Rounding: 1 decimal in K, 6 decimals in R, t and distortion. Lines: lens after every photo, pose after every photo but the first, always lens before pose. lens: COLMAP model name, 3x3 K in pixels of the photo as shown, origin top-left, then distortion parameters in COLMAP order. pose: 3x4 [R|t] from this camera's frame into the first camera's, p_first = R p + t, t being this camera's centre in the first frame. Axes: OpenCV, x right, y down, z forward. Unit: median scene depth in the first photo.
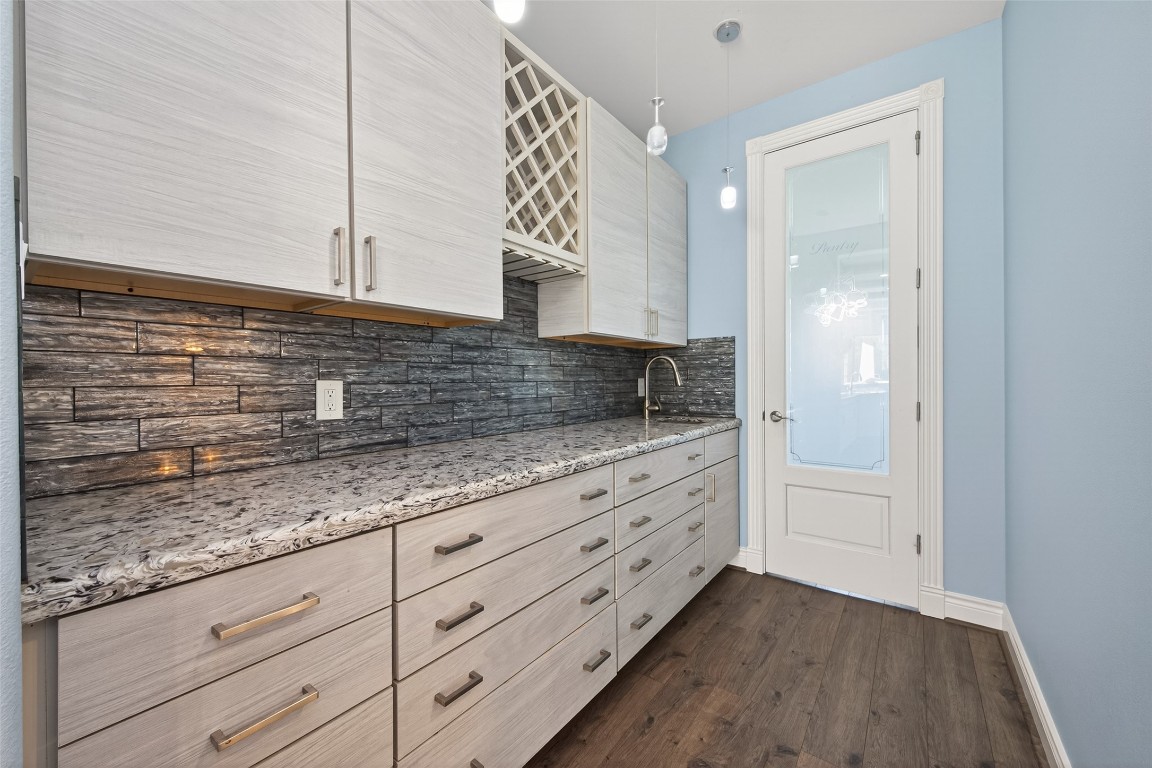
lens RADIAL K [[446.7, 0, 576.0], [0, 446.7, 384.0], [0, 0, 1]] dist [-0.002591, -0.000395]
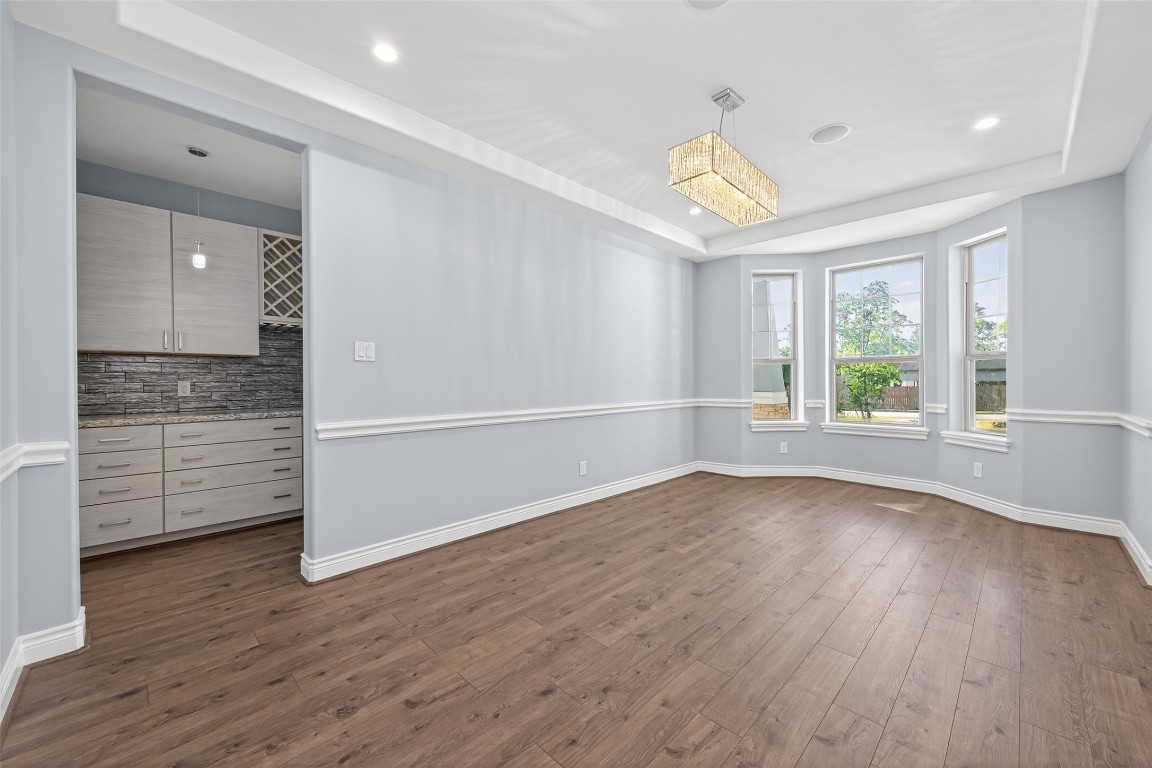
lens RADIAL K [[446.7, 0, 576.0], [0, 446.7, 384.0], [0, 0, 1]] dist [-0.002591, -0.000395]
pose [[0.991063, 0.005298, -0.133289, 2.114741], [-0.005062, 0.999985, 0.002111, -0.007494], [0.133298, -0.001417, 0.991075, -1.293767]]
